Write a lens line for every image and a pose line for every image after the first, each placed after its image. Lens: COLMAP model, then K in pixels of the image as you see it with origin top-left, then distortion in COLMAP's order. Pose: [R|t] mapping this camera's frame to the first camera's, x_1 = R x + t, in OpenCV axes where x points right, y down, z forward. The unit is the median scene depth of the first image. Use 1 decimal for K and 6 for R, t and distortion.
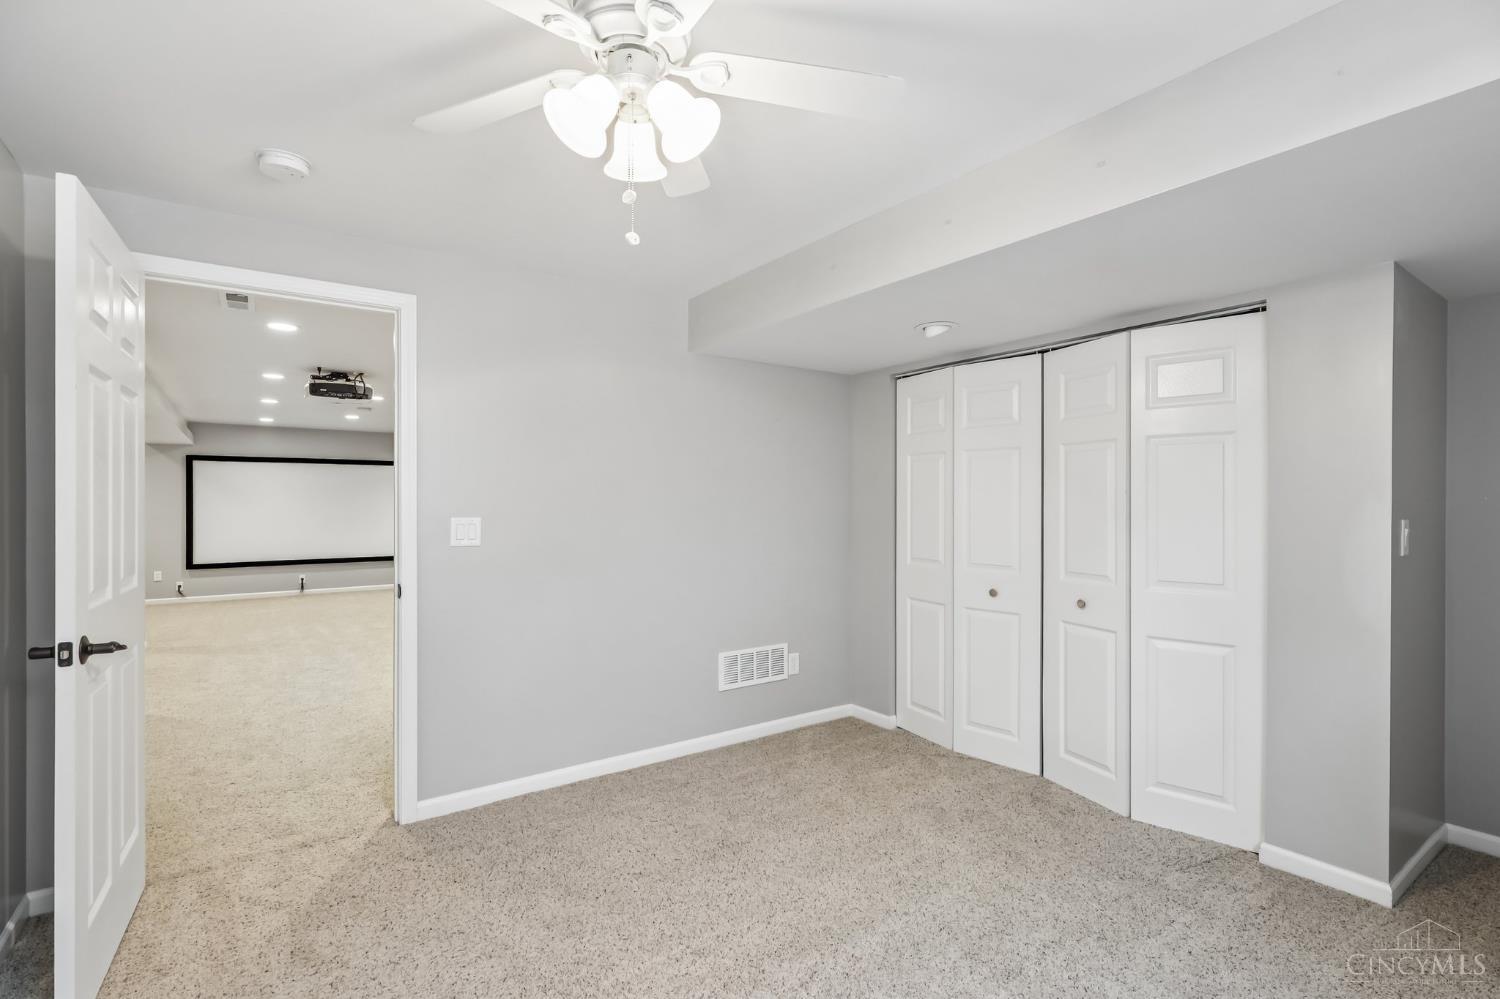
lens RADIAL K [[705.1, 0, 752.8], [0, 705.1, 501.8], [0, 0, 1]] dist [0.000734, -0.000312]
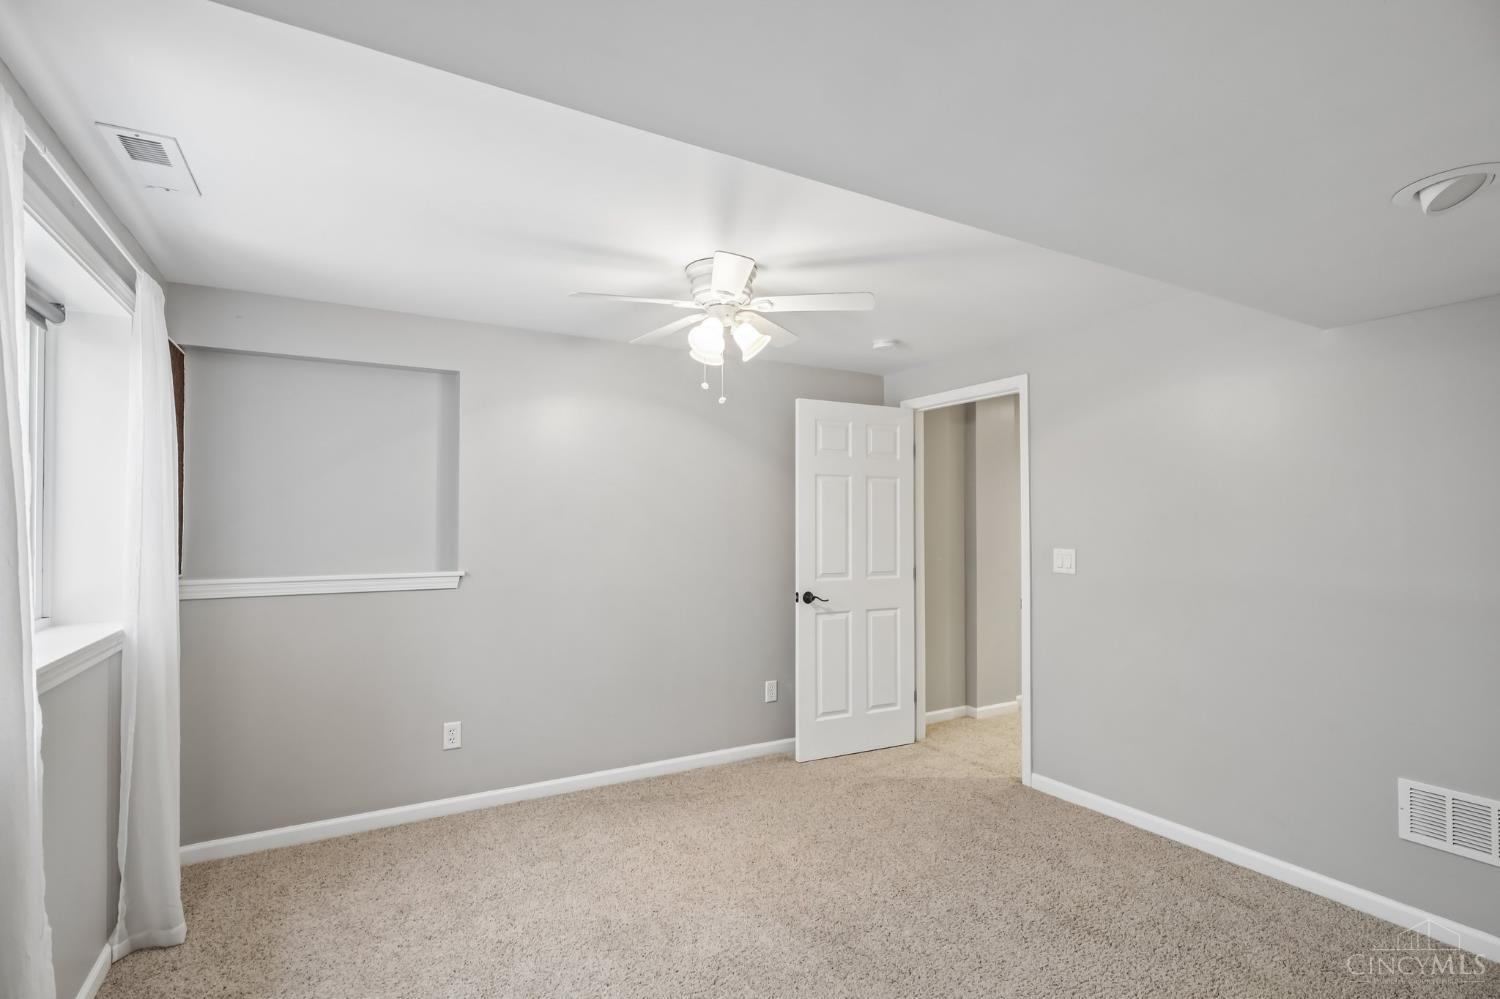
lens RADIAL K [[704.1, 0, 754.8], [0, 704.1, 512.5], [0, 0, 1]] dist [-0.001953, -0.000265]
pose [[-0.081388, -0.015313, -0.996565, 0.806090], [-0.000675, 0.999883, -0.015309, -0.020239], [0.996682, -0.000573, -0.081389, 0.590234]]
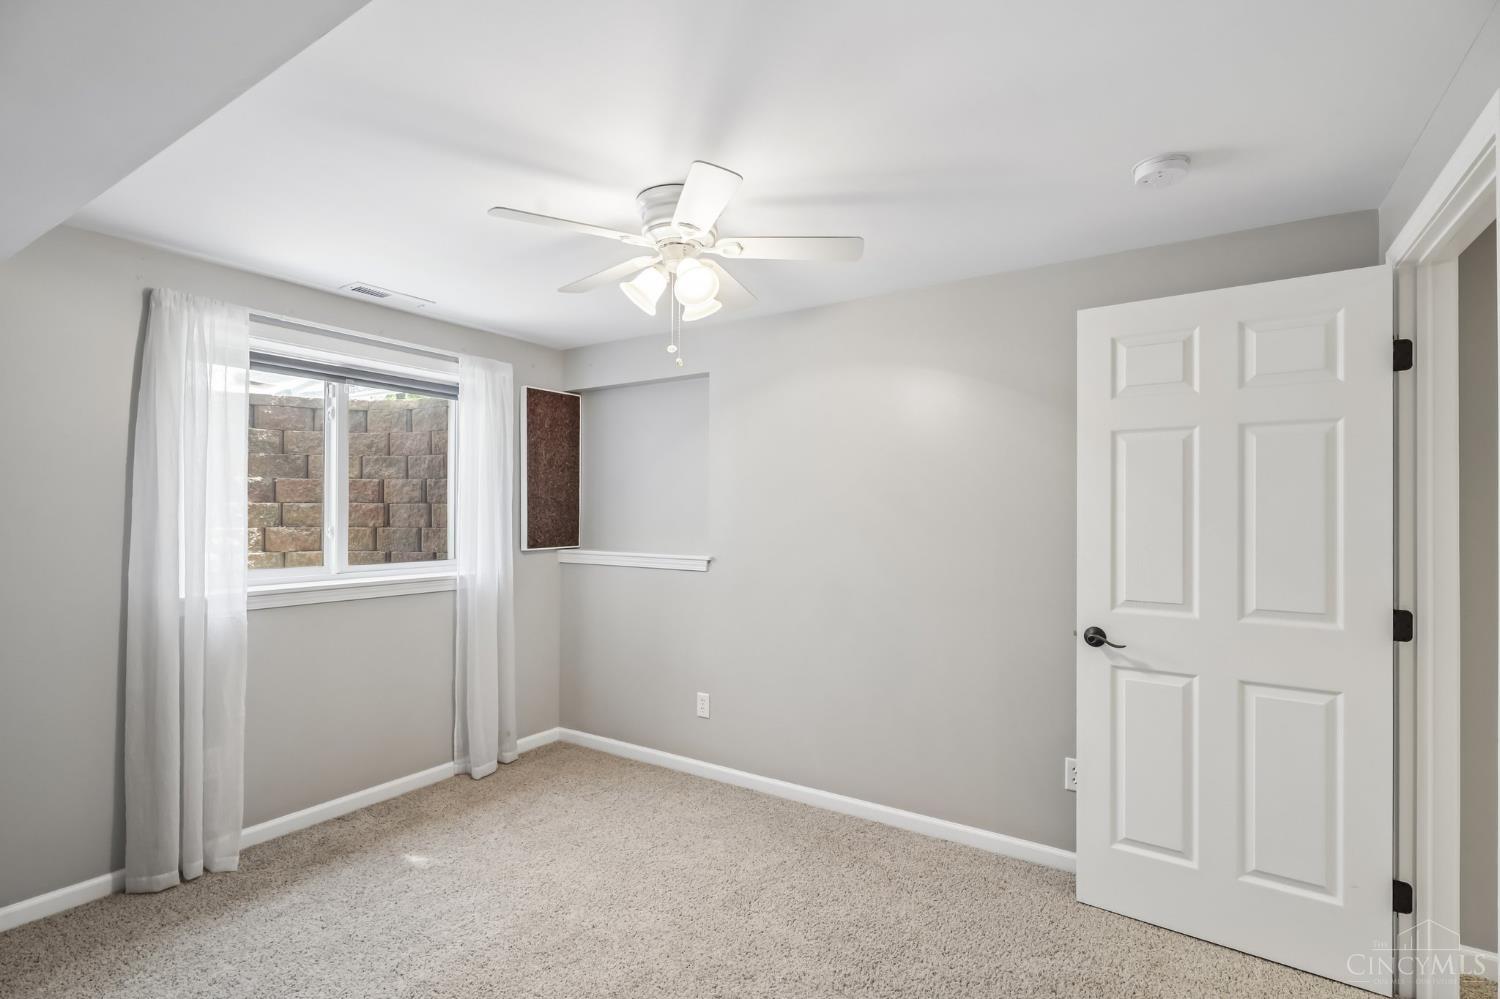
lens RADIAL K [[704.1, 0, 754.8], [0, 704.1, 512.5], [0, 0, 1]] dist [-0.001953, -0.000265]
pose [[-0.922119, -0.005349, -0.386870, 0.131843], [-0.005622, 0.999984, -0.000427, -0.018998], [0.386866, 0.001781, -0.922134, 1.177226]]
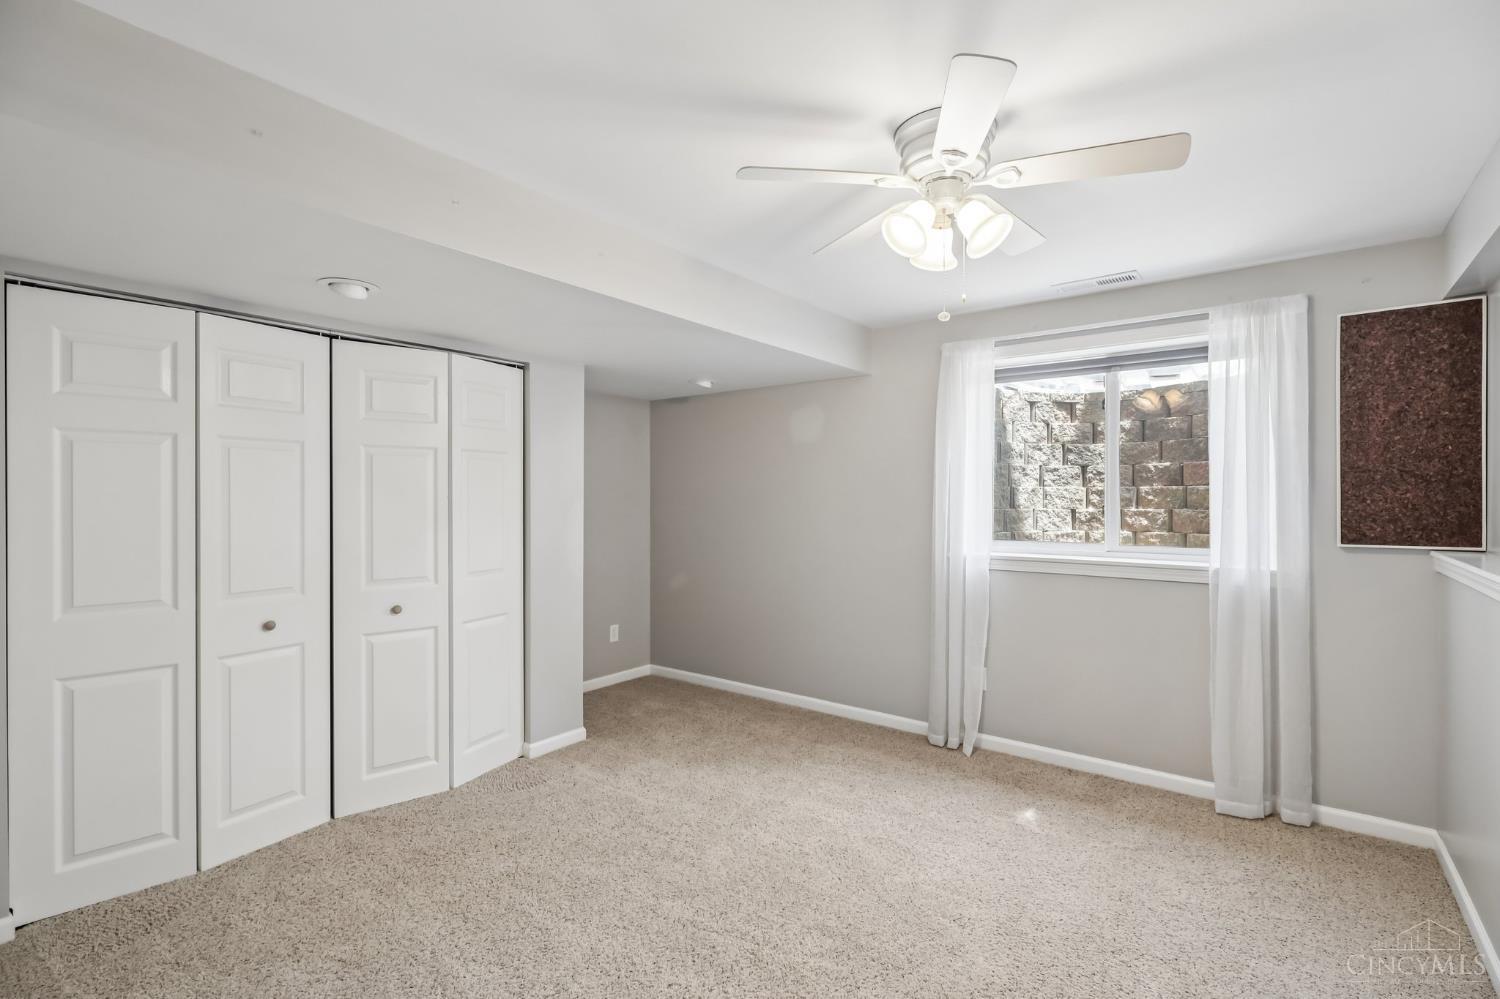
lens RADIAL K [[705.1, 0, 752.8], [0, 705.1, 501.8], [0, 0, 1]] dist [0.000734, -0.000312]
pose [[-0.297789, -0.007784, 0.954600, -0.636335], [0.001991, 0.999960, 0.008775, -0.014989], [-0.954630, 0.004514, -0.297761, 0.827205]]
